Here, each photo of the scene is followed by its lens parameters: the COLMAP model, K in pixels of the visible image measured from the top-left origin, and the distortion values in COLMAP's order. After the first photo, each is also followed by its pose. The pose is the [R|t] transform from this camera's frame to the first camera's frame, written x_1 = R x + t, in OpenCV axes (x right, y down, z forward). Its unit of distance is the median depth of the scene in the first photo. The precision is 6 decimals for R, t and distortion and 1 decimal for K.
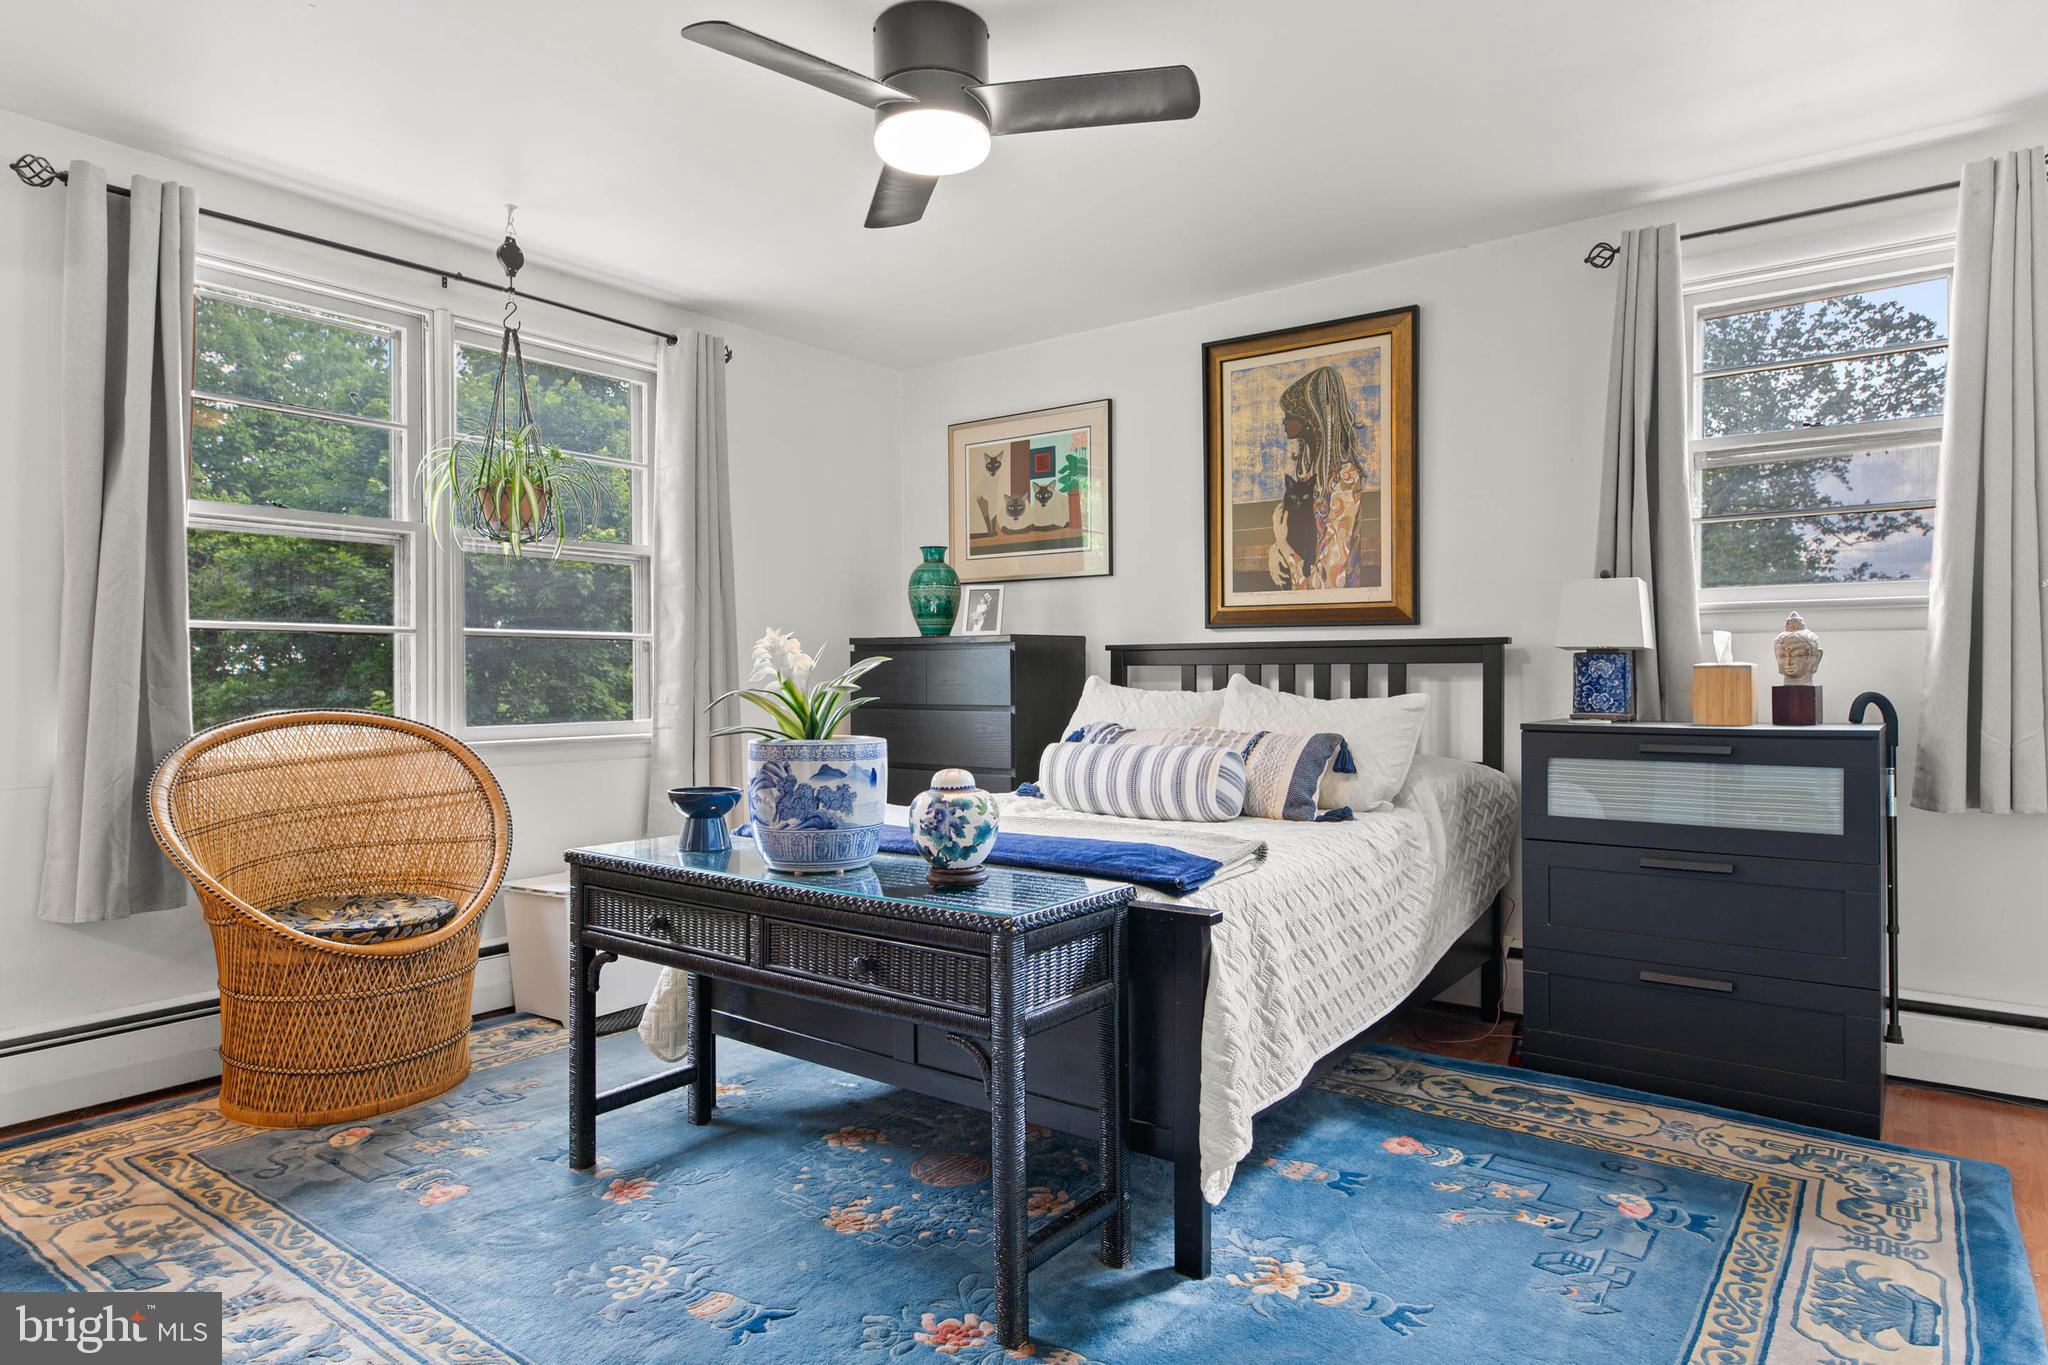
lens RADIAL K [[1177.0, 0, 1024.0], [0, 1177.0, 682.5], [0, 0, 1]] dist [-0.001948, 0.000507]
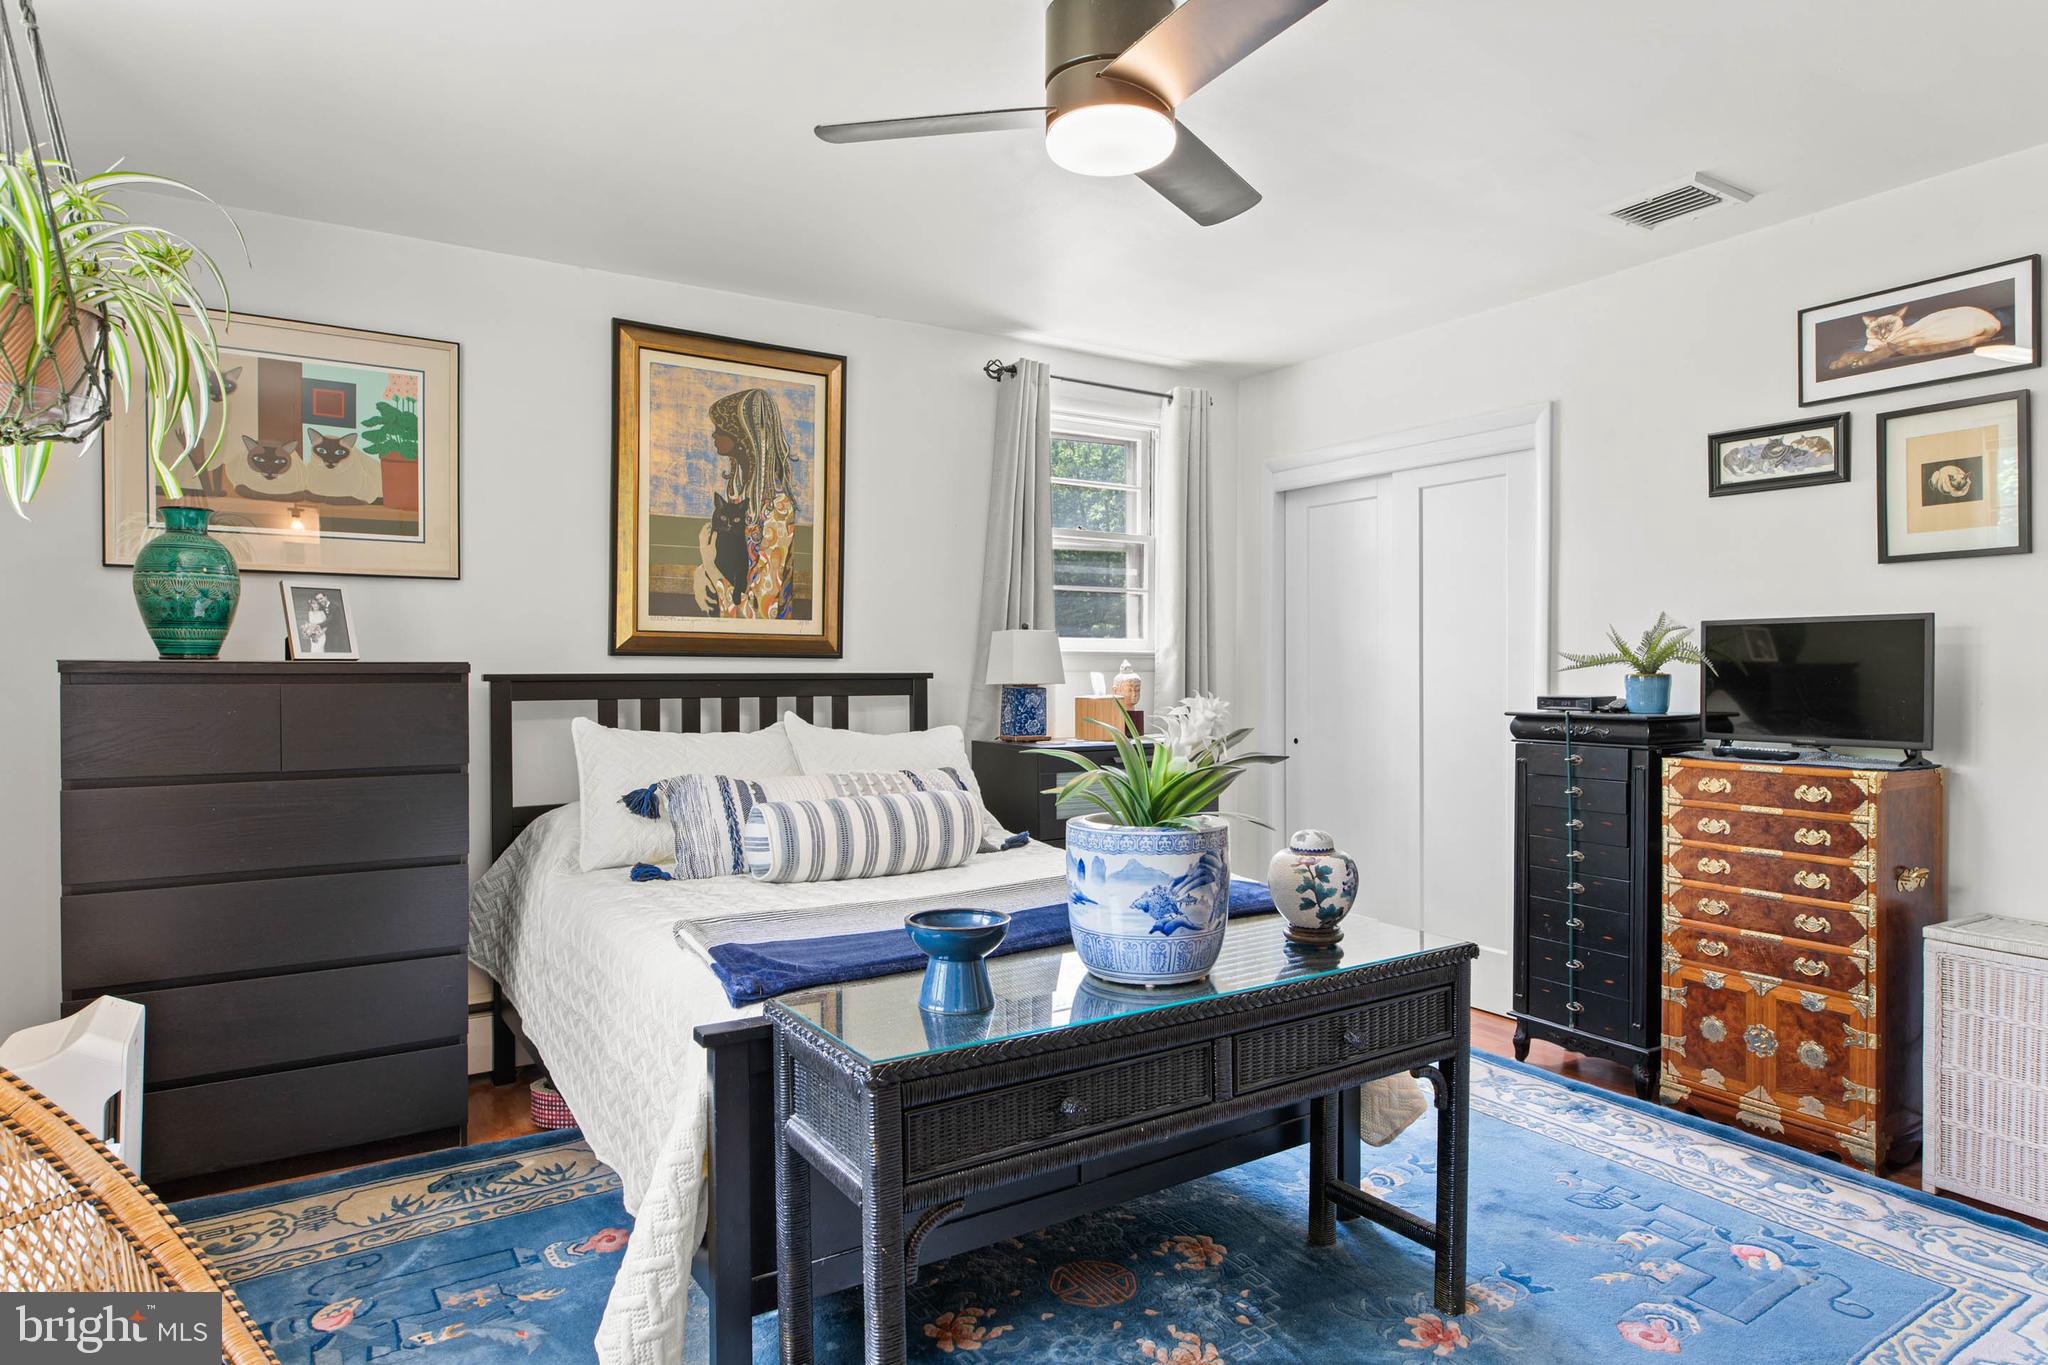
lens RADIAL K [[1177.0, 0, 1024.0], [0, 1177.0, 682.5], [0, 0, 1]] dist [-0.001948, 0.000507]
pose [[0.340480, -0.010153, 0.940197, -0.567786], [0.006581, 0.999943, 0.008416, -0.033210], [-0.940229, 0.003322, 0.340528, 0.456357]]
